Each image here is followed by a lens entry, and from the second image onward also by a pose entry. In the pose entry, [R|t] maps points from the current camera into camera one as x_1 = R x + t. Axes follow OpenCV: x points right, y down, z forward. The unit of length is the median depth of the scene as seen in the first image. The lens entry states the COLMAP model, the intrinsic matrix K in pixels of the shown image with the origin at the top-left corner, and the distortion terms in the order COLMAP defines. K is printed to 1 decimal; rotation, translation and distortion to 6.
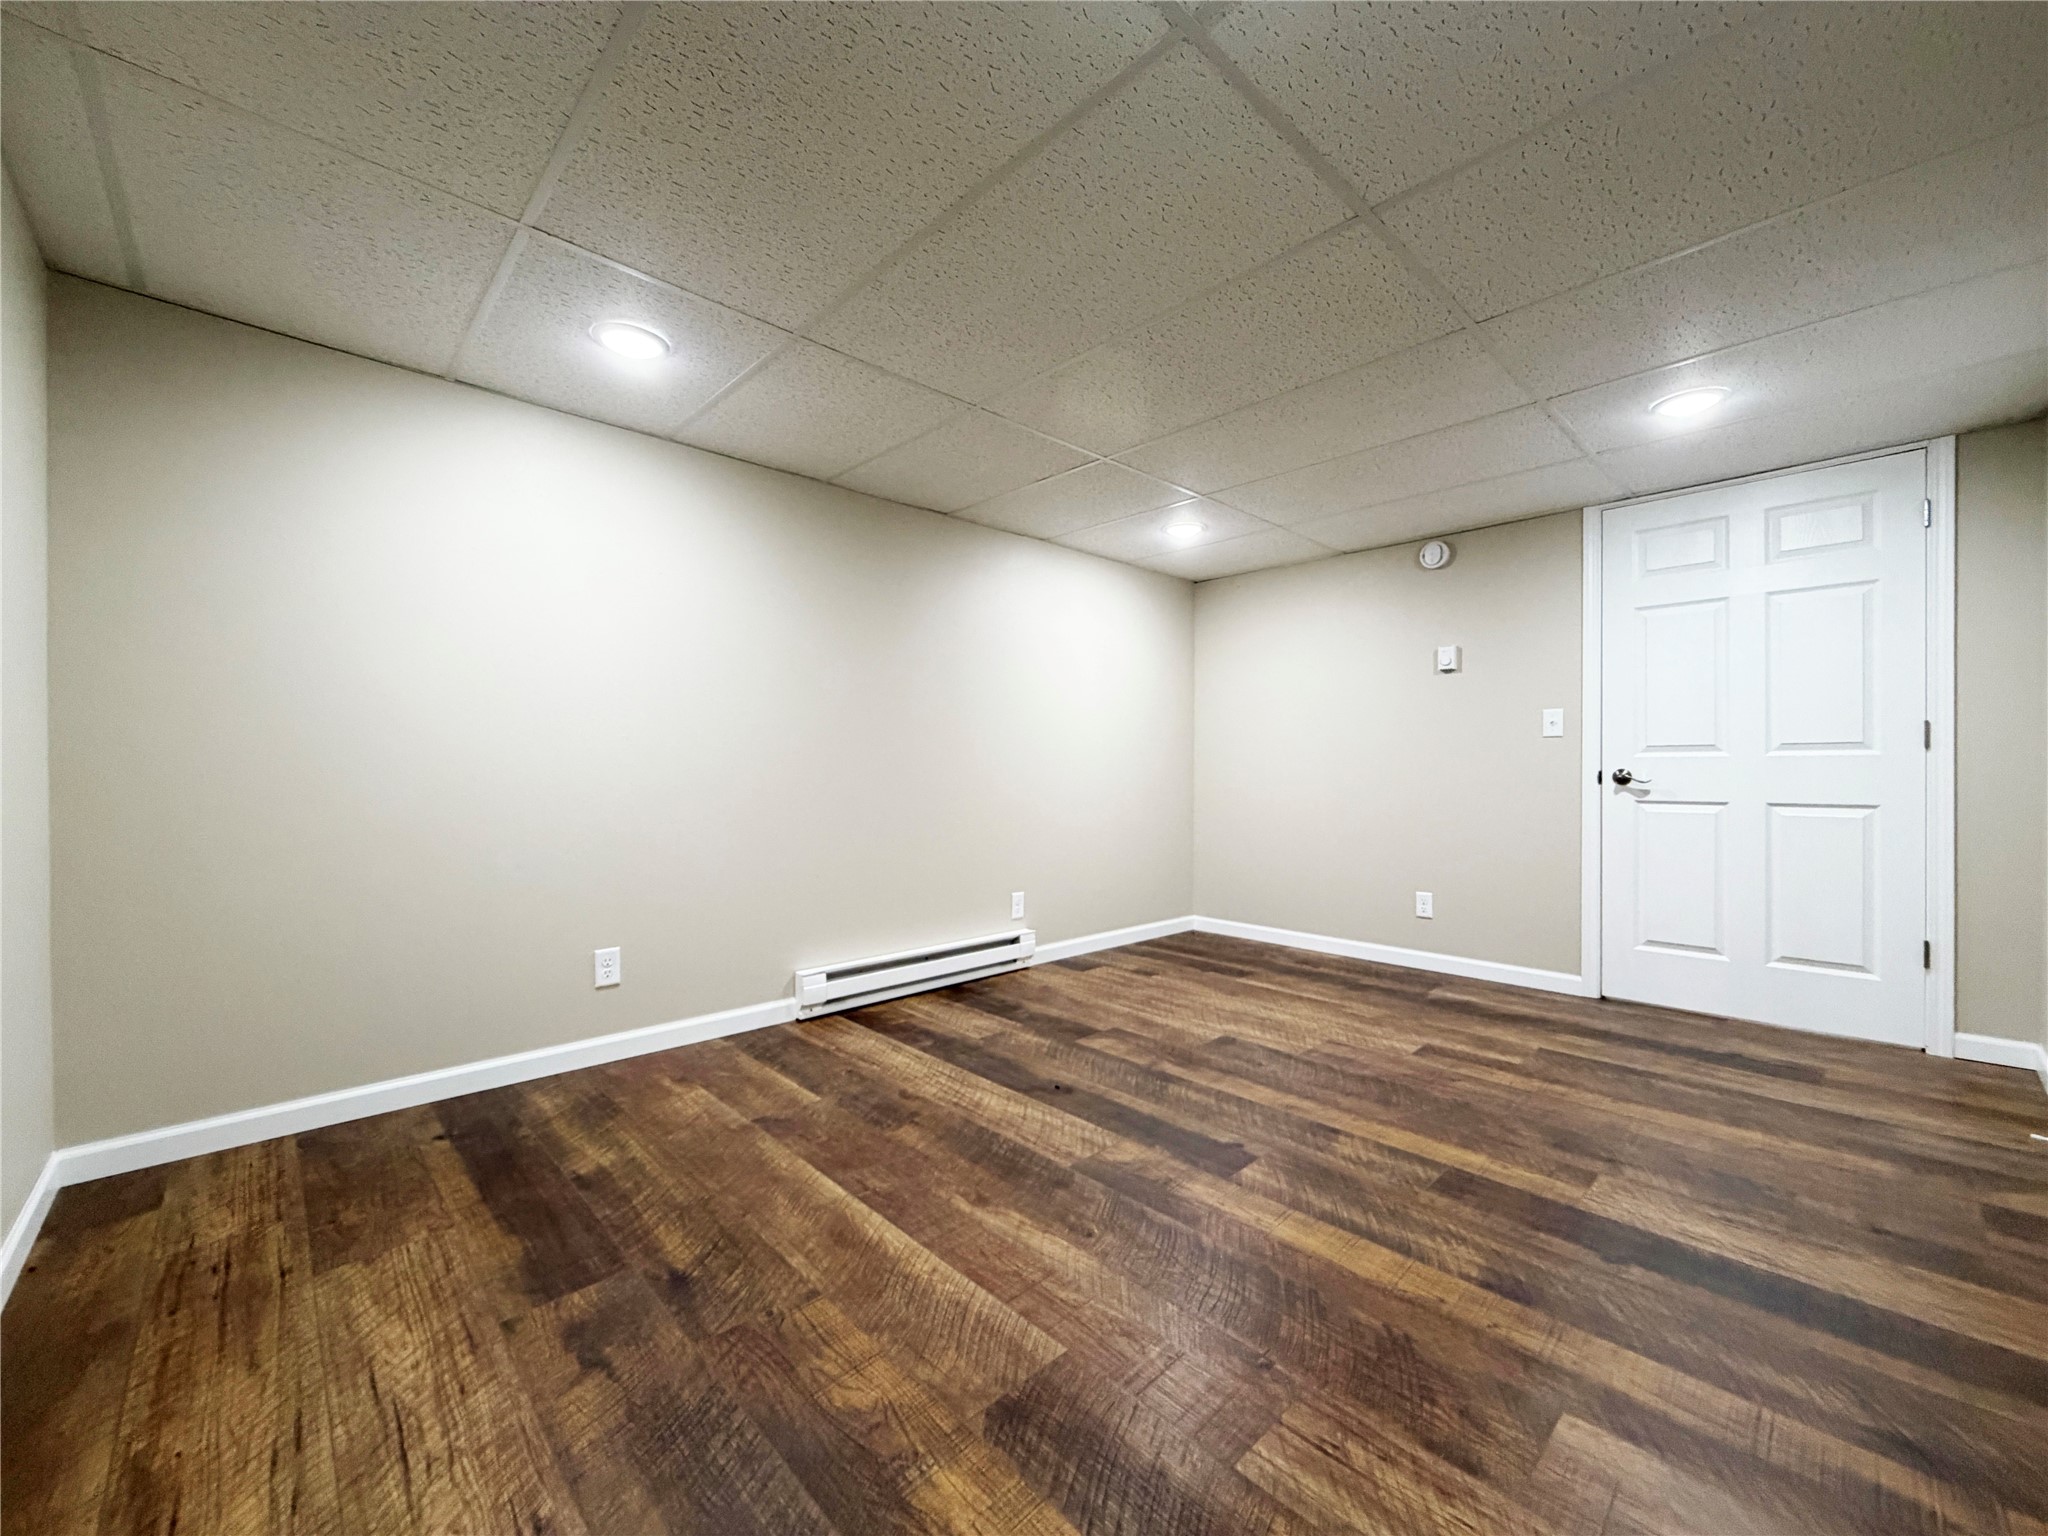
lens RADIAL K [[815.1, 0, 1021.1], [0, 815.1, 769.7], [0, 0, 1]] dist [-0.001664, 0.000369]
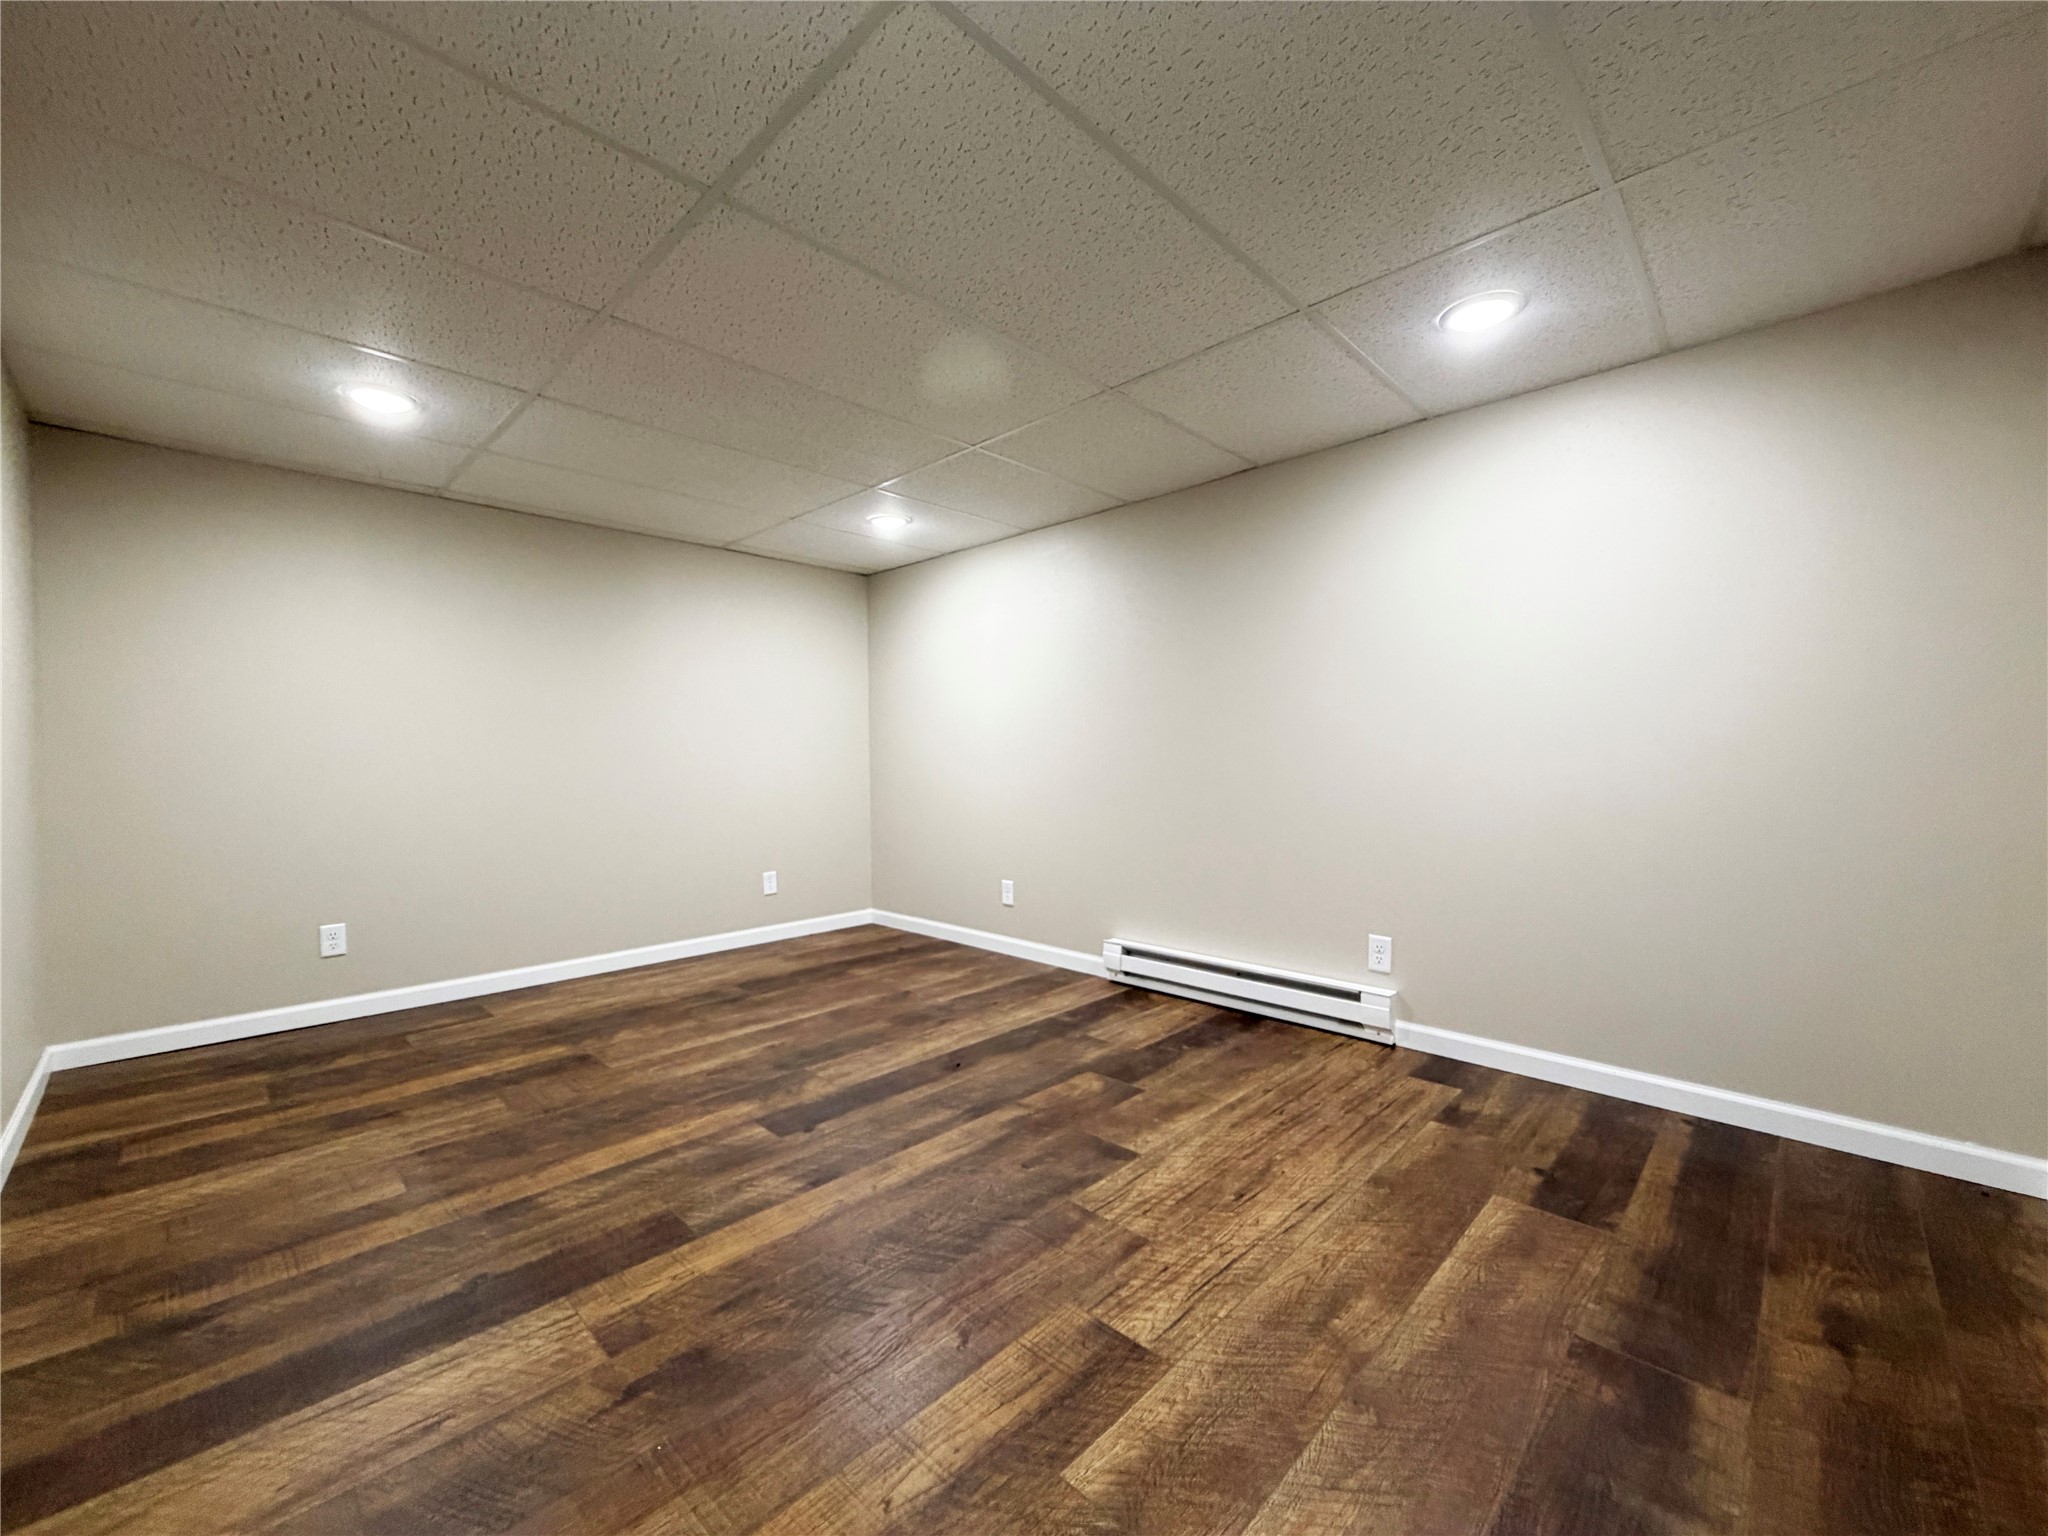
lens RADIAL K [[815.1, 0, 1021.1], [0, 815.1, 769.7], [0, 0, 1]] dist [-0.001664, 0.000369]
pose [[0.038575, 0.012020, -0.999183, 1.149876], [0.005599, 0.999909, 0.012245, -0.010000], [0.999240, -0.006067, 0.038504, 1.081623]]
